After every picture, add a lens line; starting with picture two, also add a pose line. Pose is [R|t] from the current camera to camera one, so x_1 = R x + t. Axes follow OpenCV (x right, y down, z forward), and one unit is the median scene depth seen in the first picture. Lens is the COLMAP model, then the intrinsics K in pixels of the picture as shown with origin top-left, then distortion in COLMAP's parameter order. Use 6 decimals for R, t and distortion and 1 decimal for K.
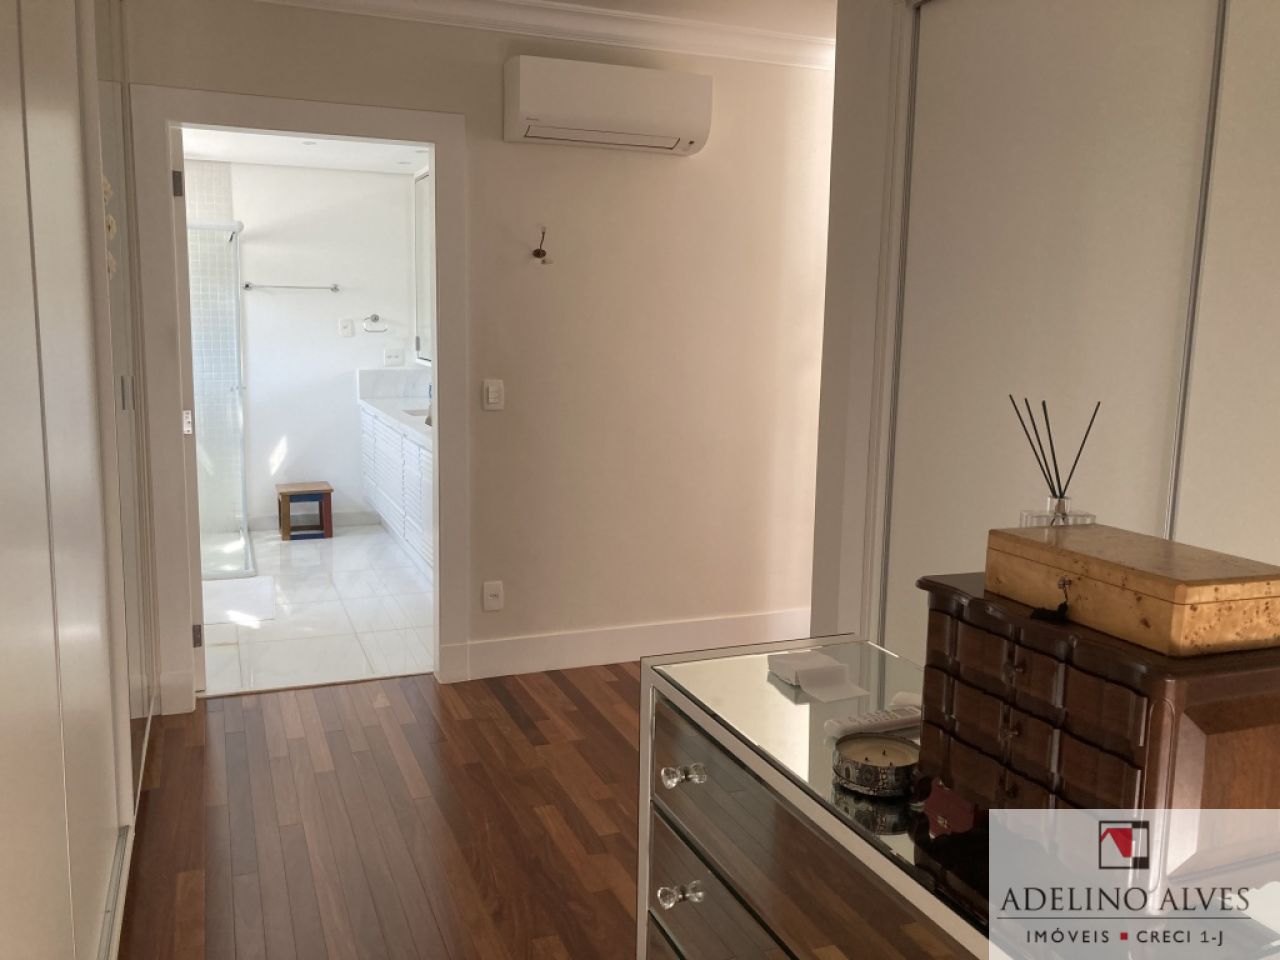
lens RADIAL K [[1073.8, 0, 630.0], [0, 1073.8, 482.1], [0, 0, 1]] dist [0.132428, -0.132302]
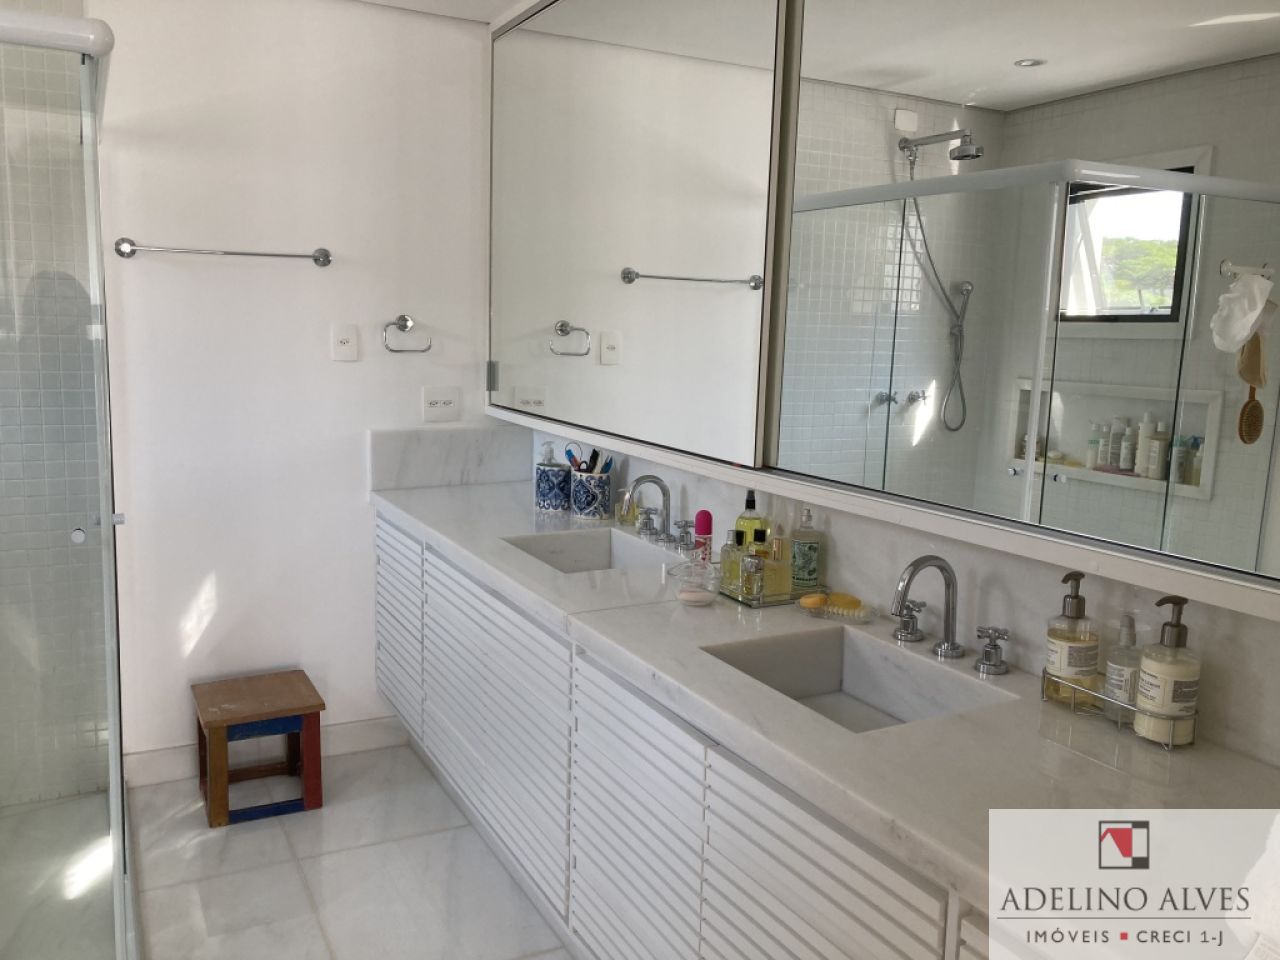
lens RADIAL K [[1073.8, 0, 630.0], [0, 1073.8, 482.1], [0, 0, 1]] dist [0.132428, -0.132302]
pose [[0.994859, -0.003778, 0.101201, -0.185478], [0.003832, 0.999993, -0.000334, -0.080824], [-0.101199, 0.000720, 0.994866, 0.513884]]
